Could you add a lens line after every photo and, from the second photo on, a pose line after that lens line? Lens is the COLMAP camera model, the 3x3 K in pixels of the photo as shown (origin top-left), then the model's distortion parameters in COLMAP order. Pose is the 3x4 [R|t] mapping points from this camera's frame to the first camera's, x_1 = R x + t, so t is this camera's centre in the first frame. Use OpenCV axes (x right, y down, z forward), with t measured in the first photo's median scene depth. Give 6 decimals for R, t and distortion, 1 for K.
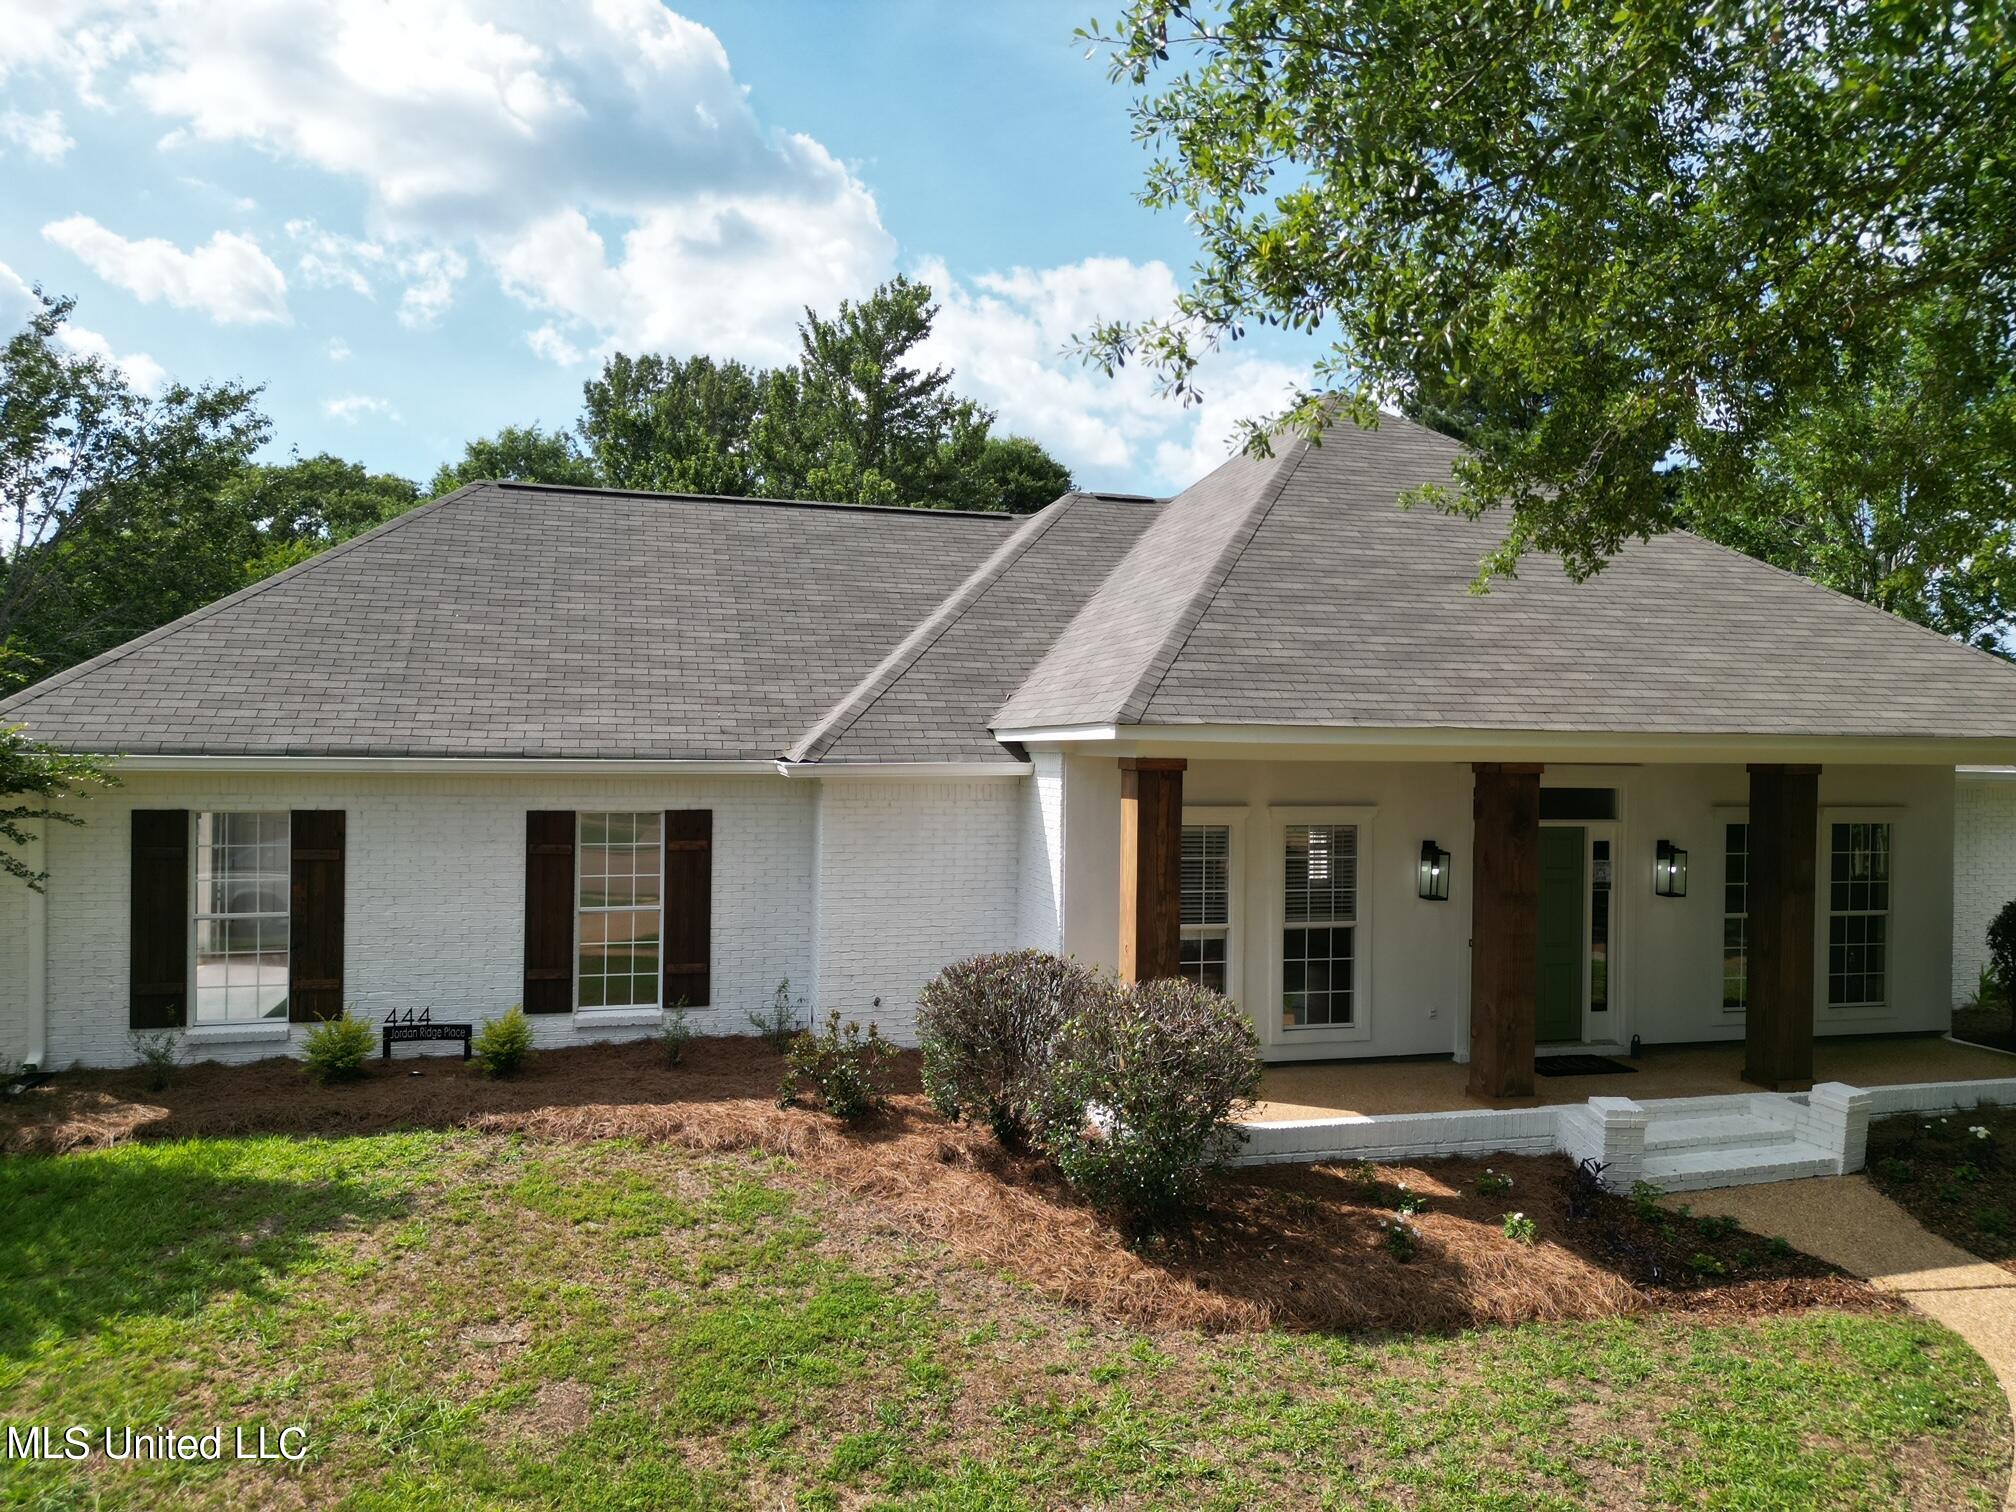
lens RADIAL K [[1416.0, 0, 1026.8], [0, 1416.0, 768.3], [0, 0, 1]] dist [0.041322, -0.035153]
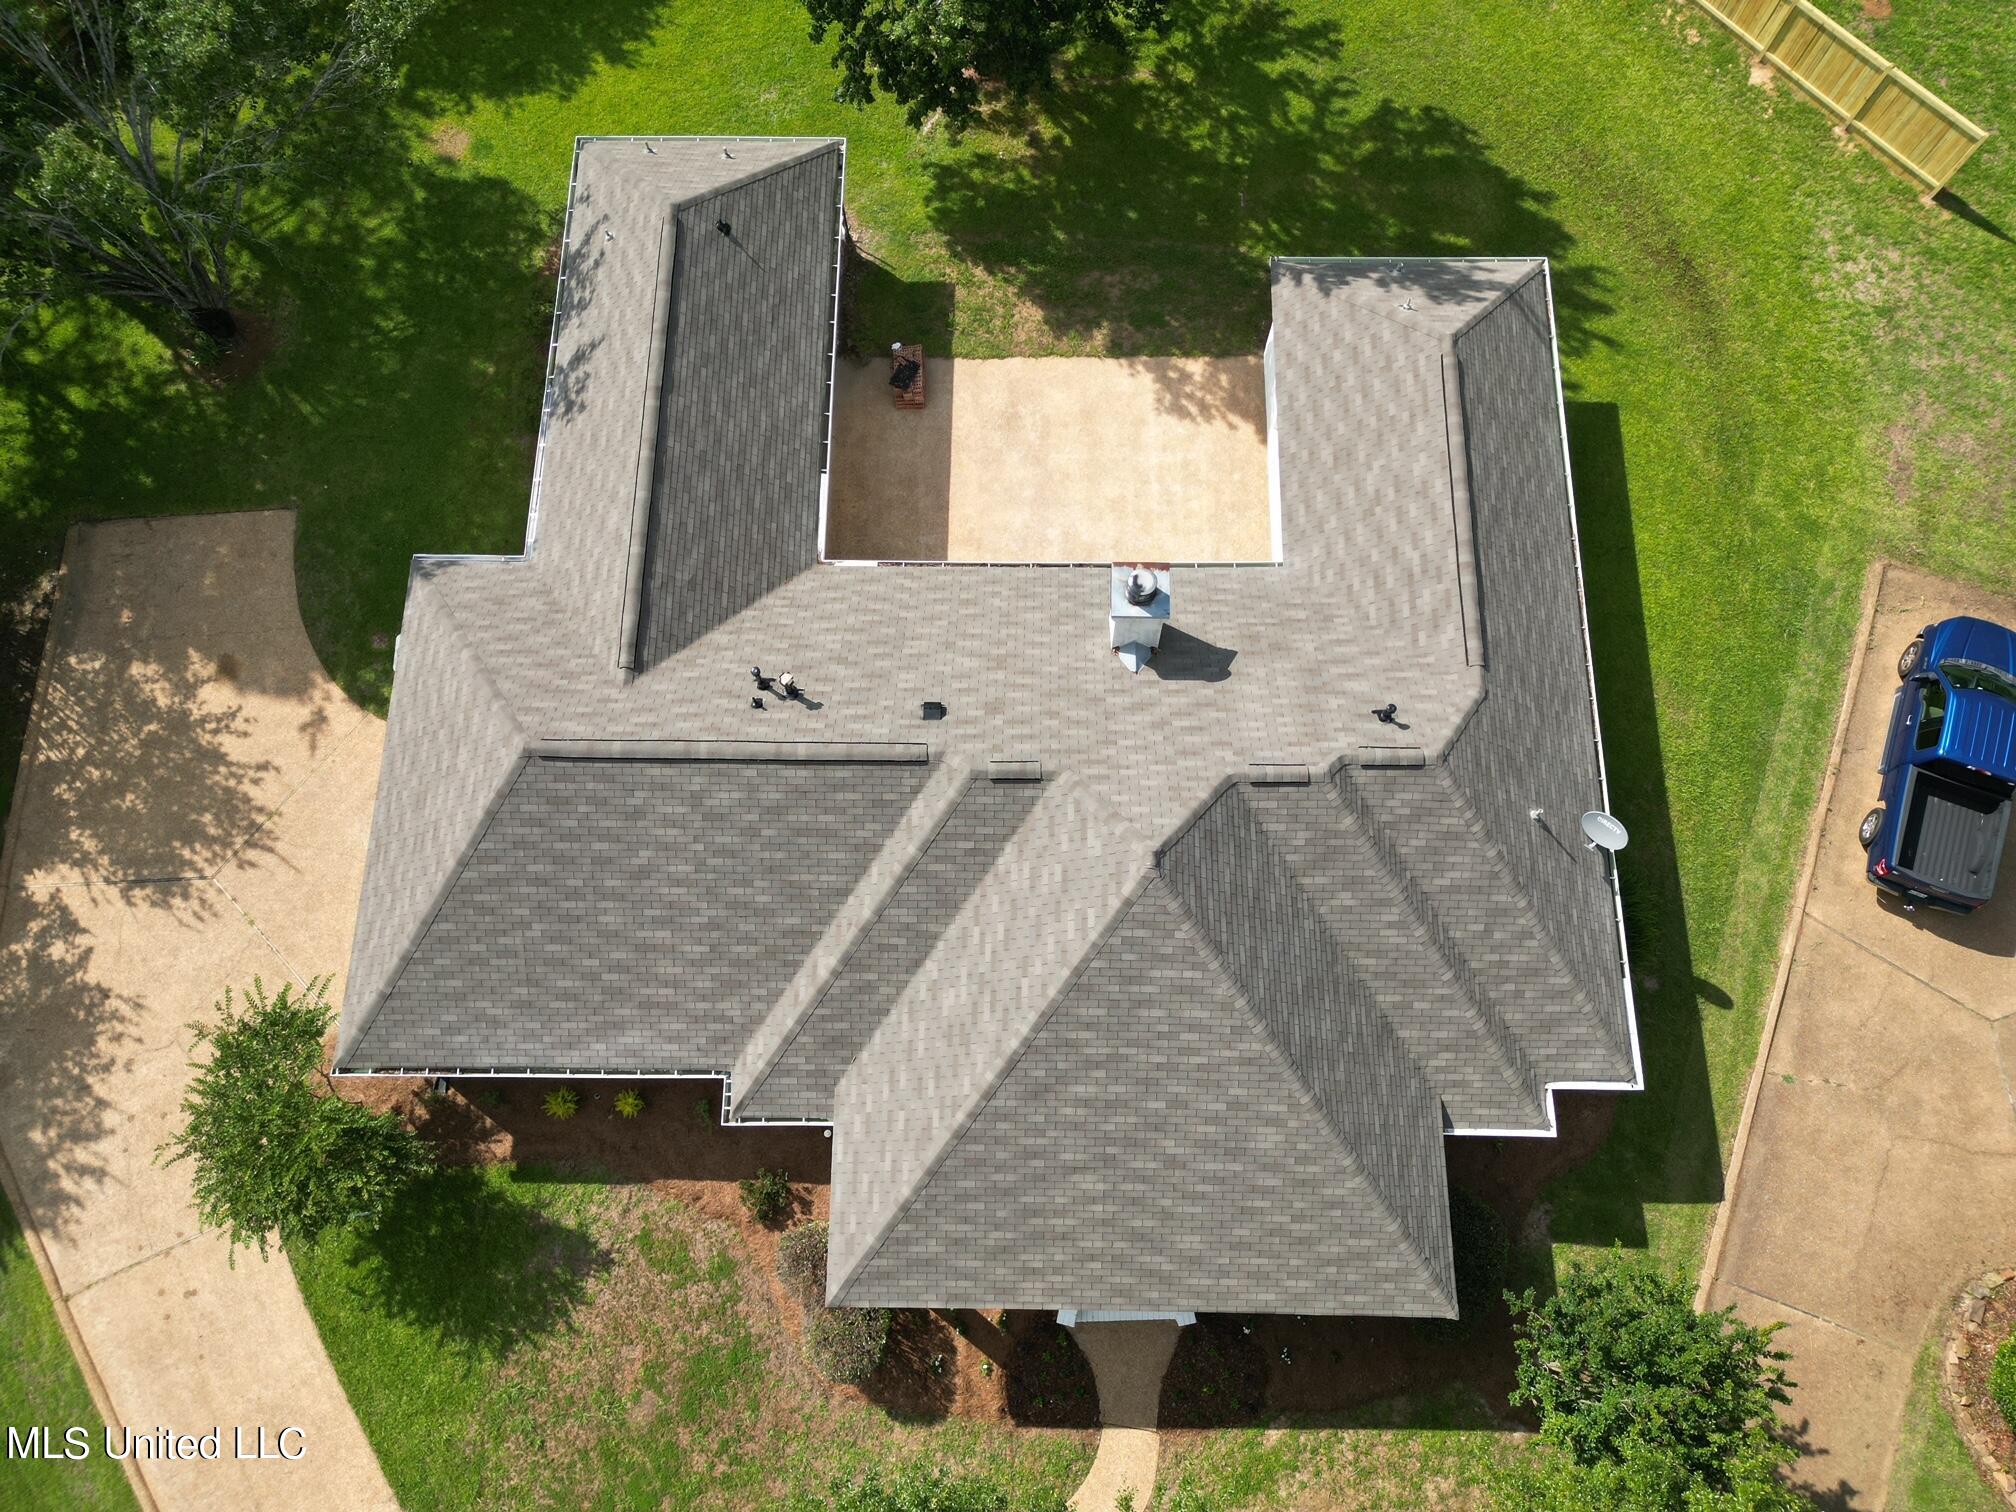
lens RADIAL K [[1416.0, 0, 1012.7], [0, 1416.0, 762.7], [0, 0, 1]] dist [0.041322, -0.035153]
pose [[0.953960, 0.272475, -0.125371, 0.314683], [0.031596, 0.324375, 0.945401, -1.946670], [0.298266, -0.905835, 0.300832, 0.941147]]
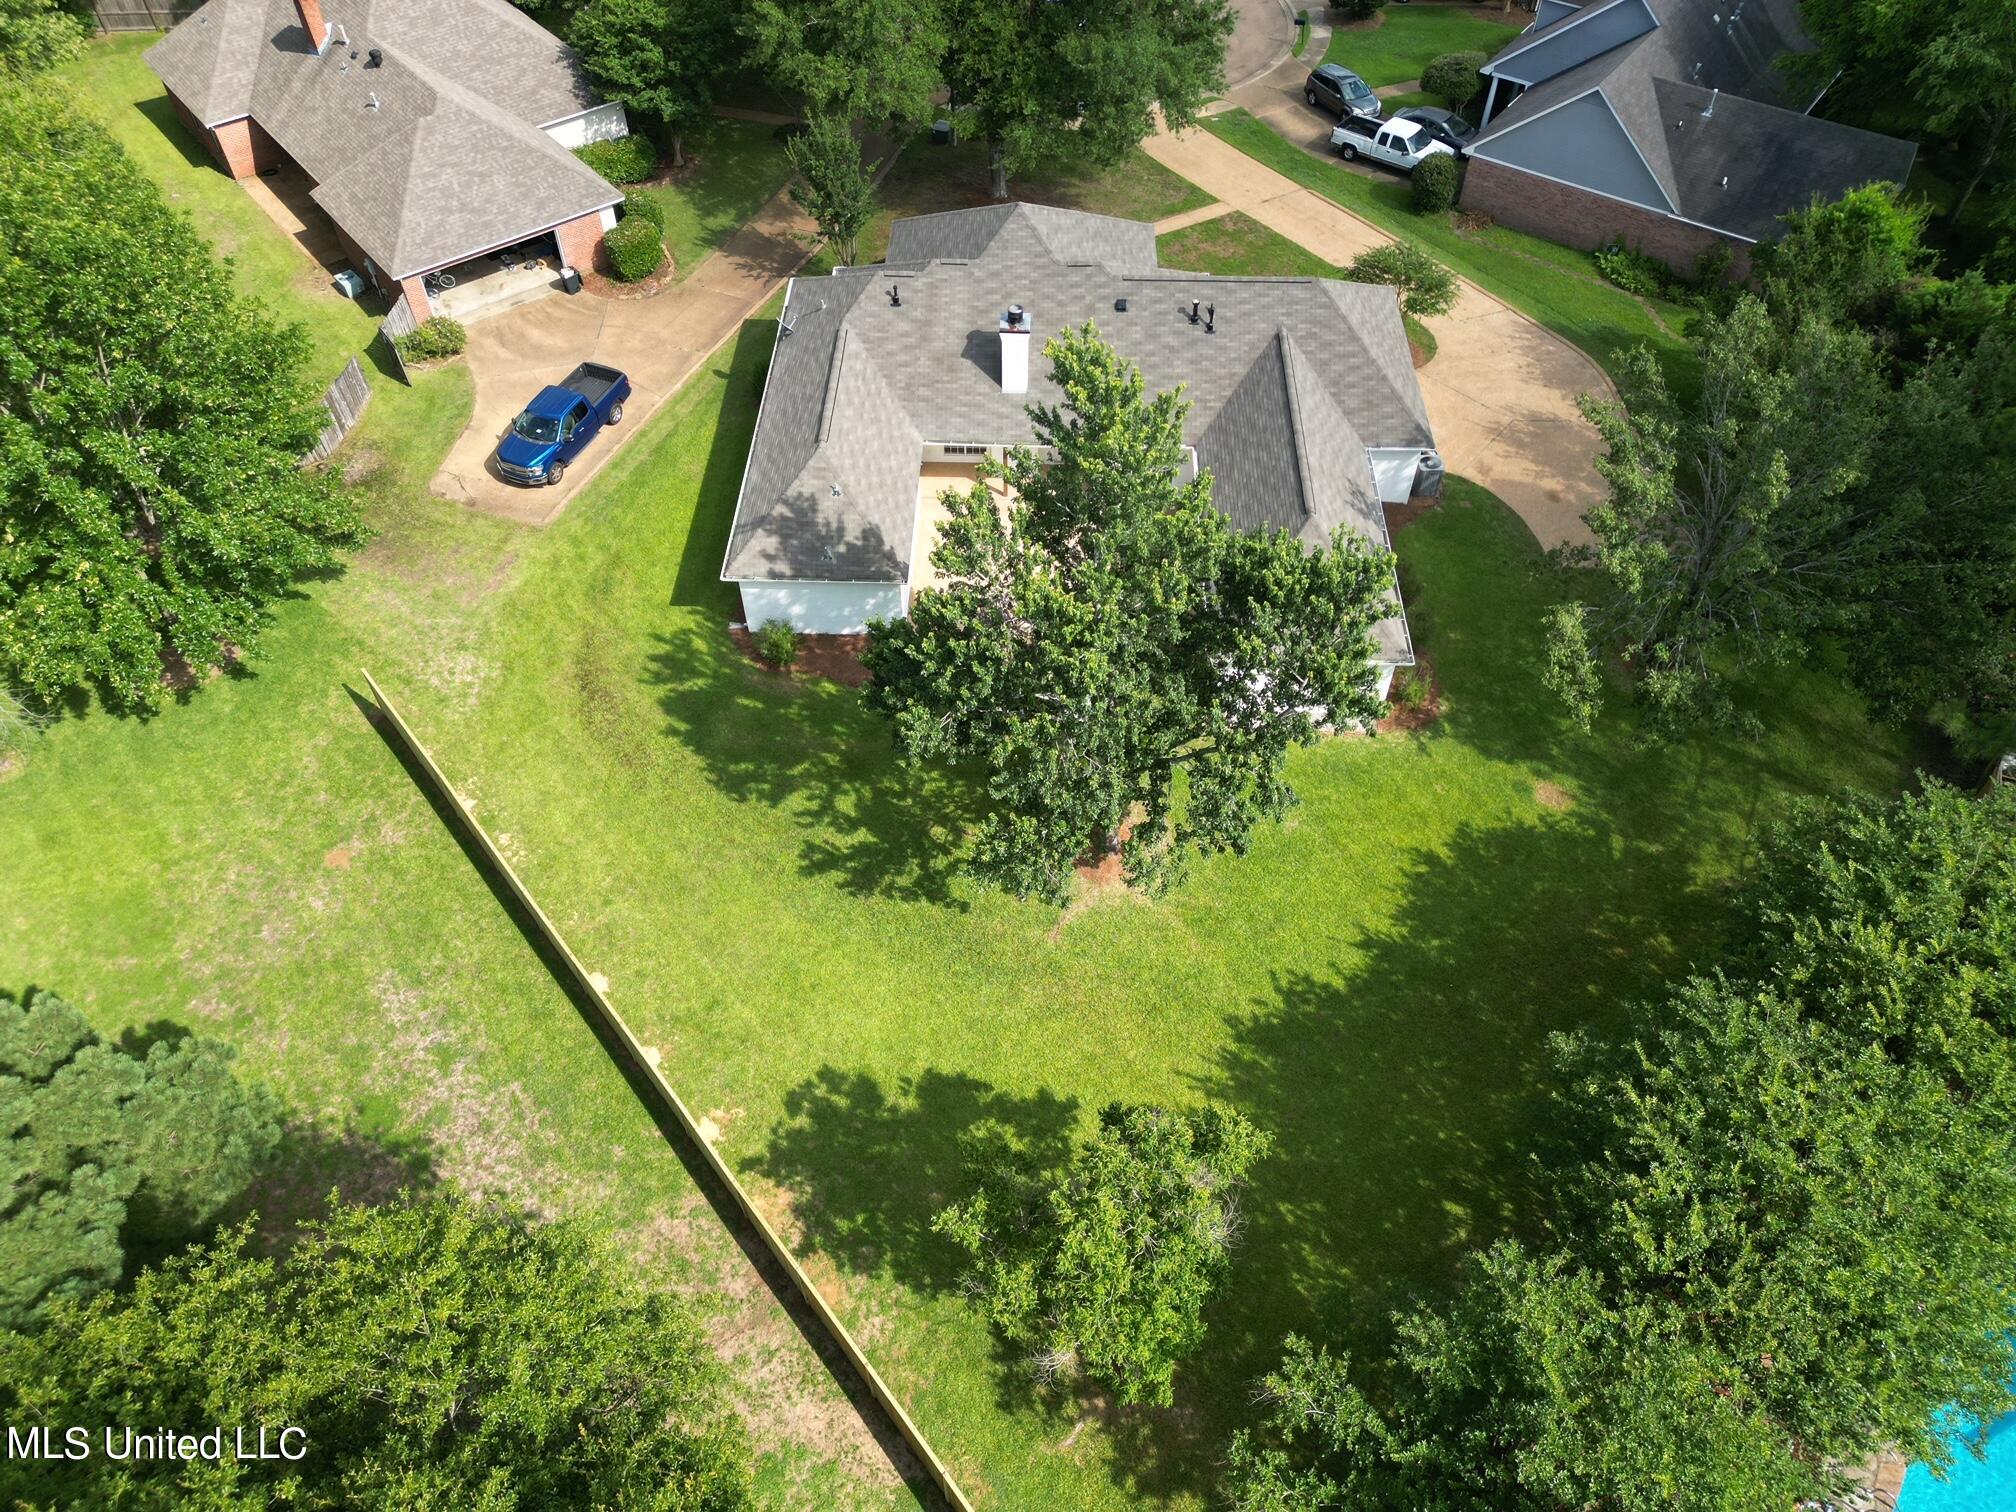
lens RADIAL K [[1416.0, 0, 1013.2], [0, 1416.0, 764.3], [0, 0, 1]] dist [0.041322, -0.035153]
pose [[-0.948513, -0.256920, 0.185246, -0.763473], [-0.015338, 0.621423, 0.783325, -2.369152], [-0.316368, 0.740152, -0.593368, 4.704508]]
